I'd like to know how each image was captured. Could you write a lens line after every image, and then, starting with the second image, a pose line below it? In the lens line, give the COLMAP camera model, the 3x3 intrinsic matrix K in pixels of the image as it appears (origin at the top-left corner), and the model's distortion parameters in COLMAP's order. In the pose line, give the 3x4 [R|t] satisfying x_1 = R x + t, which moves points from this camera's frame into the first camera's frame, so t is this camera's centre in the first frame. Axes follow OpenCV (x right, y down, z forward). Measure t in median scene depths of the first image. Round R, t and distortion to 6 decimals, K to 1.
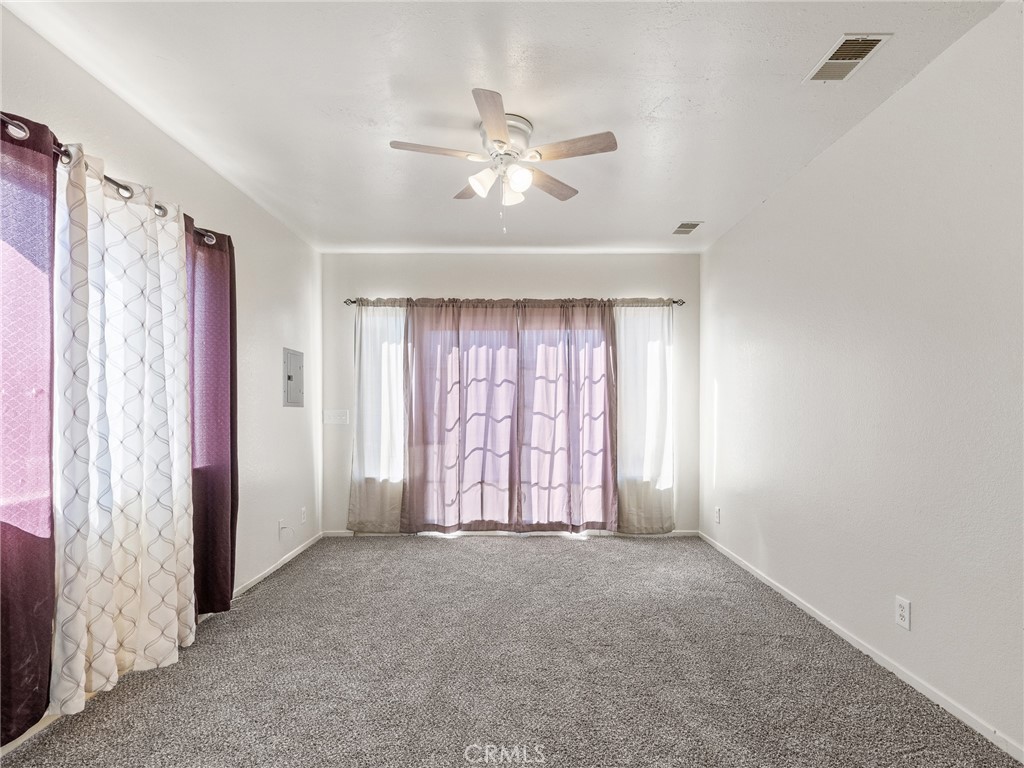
lens RADIAL K [[513.6, 0, 513.0], [0, 513.6, 414.2], [0, 0, 1]] dist [0.001708, 0.000434]
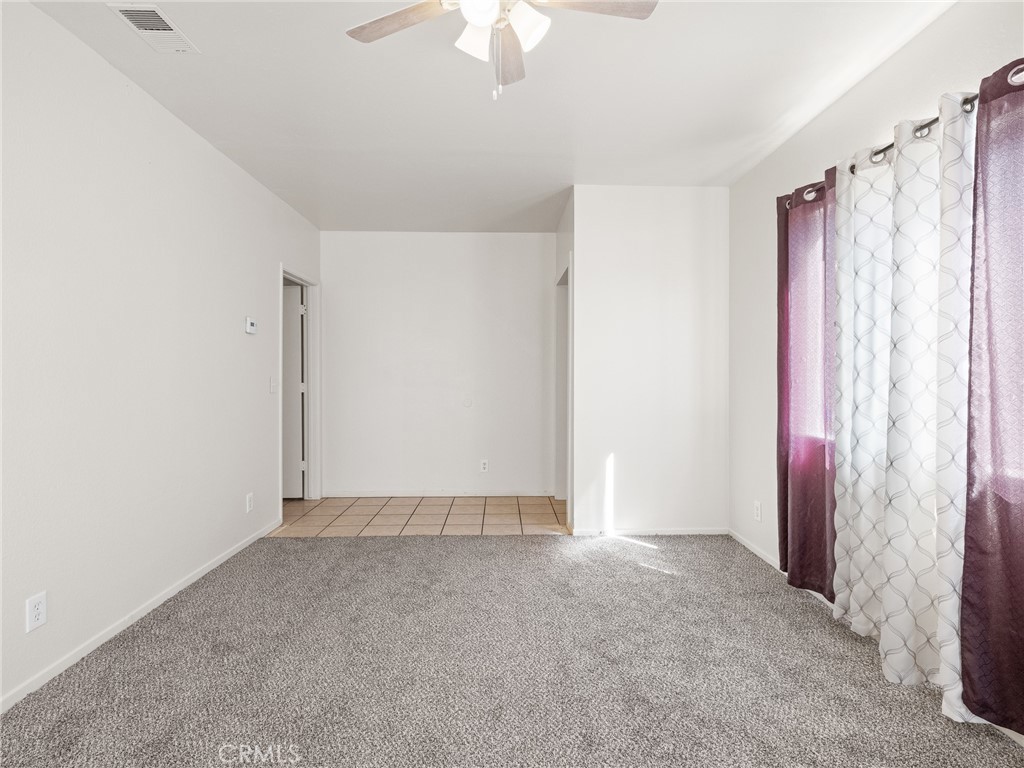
lens RADIAL K [[553.8, 0, 512.0], [0, 553.8, 384.0], [0, 0, 1]] dist [0.002105, 0.000454]
pose [[-0.999887, 0.000158, -0.015053, -0.015337], [-0.000325, 0.999485, 0.032075, -0.014543], [0.015051, 0.032076, -0.999372, 0.977420]]
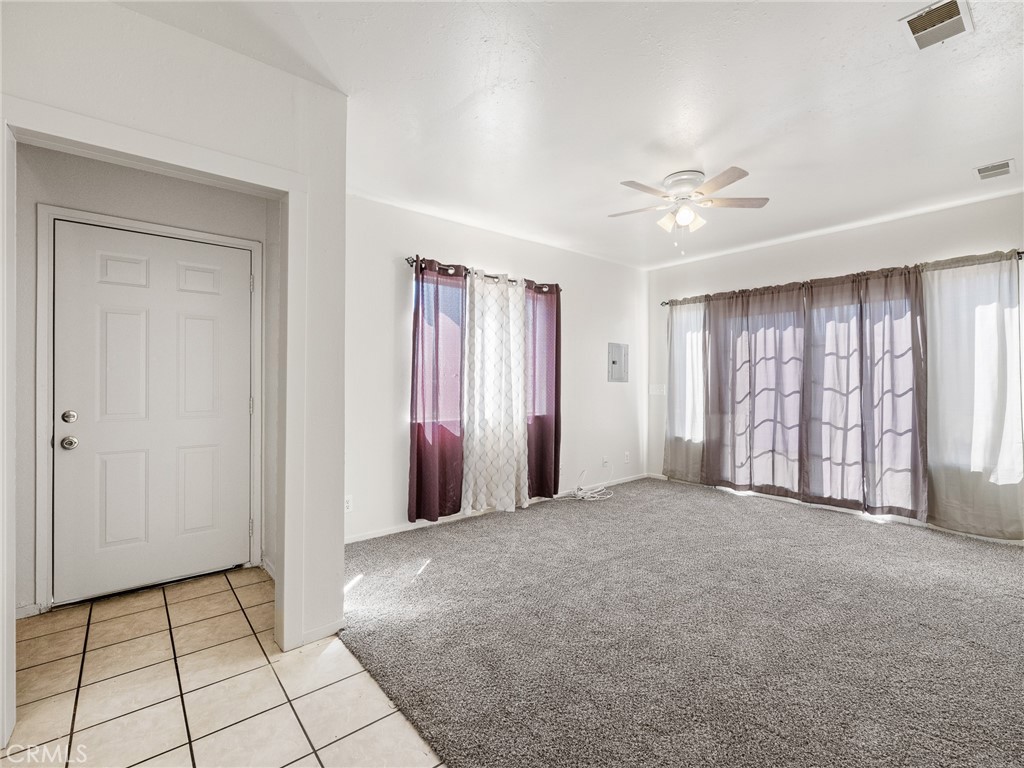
lens RADIAL K [[462.3, 0, 512.0], [0, 462.3, 384.0], [0, 0, 1]] dist [0.001353, -0.000090]
pose [[0.638906, 0.005657, -0.769264, 0.356350], [-0.013994, 0.999893, -0.004269, 0.000814], [0.769158, 0.013493, 0.638916, -0.072143]]
